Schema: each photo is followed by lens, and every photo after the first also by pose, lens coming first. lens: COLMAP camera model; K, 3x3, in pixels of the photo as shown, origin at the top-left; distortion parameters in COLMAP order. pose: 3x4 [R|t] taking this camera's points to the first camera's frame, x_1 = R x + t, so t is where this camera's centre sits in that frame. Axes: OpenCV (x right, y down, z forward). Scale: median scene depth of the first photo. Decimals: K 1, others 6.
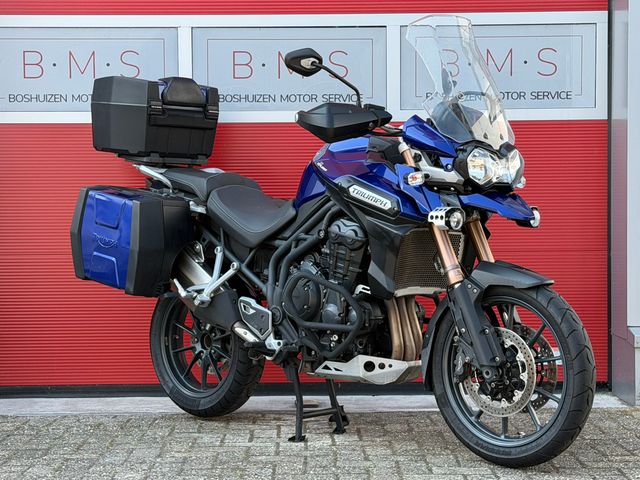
lens RADIAL K [[1351.3, 0, 317.5], [0, 1351.3, 241.8], [0, 0, 1]] dist [0.146238, 0.000000]
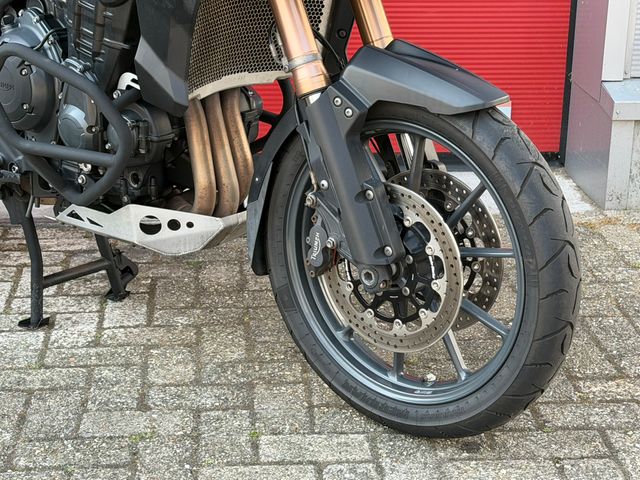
lens RADIAL K [[1351.3, 0, 337.1], [0, 1351.3, 251.3], [0, 0, 1]] dist [0.146238, 0.000000]
pose [[0.996182, -0.006096, 0.087087, 0.064246], [-0.020480, 0.953400, 0.301013, -0.058791], [-0.084864, -0.301647, 0.949635, 0.483485]]
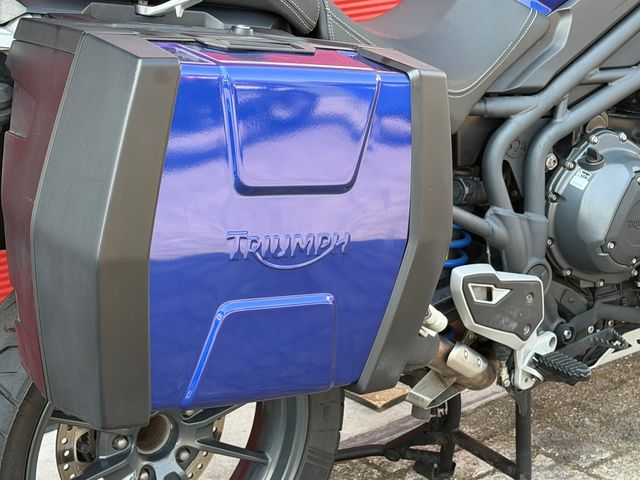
lens RADIAL K [[1351.3, 0, 320.6], [0, 1351.3, 256.9], [0, 0, 1]] dist [0.146238, 0.000000]
pose [[0.158049, -0.328091, 0.931331, -0.439801], [0.029259, 0.944327, 0.327704, -0.092807], [-0.986998, -0.024544, 0.158849, 1.046057]]
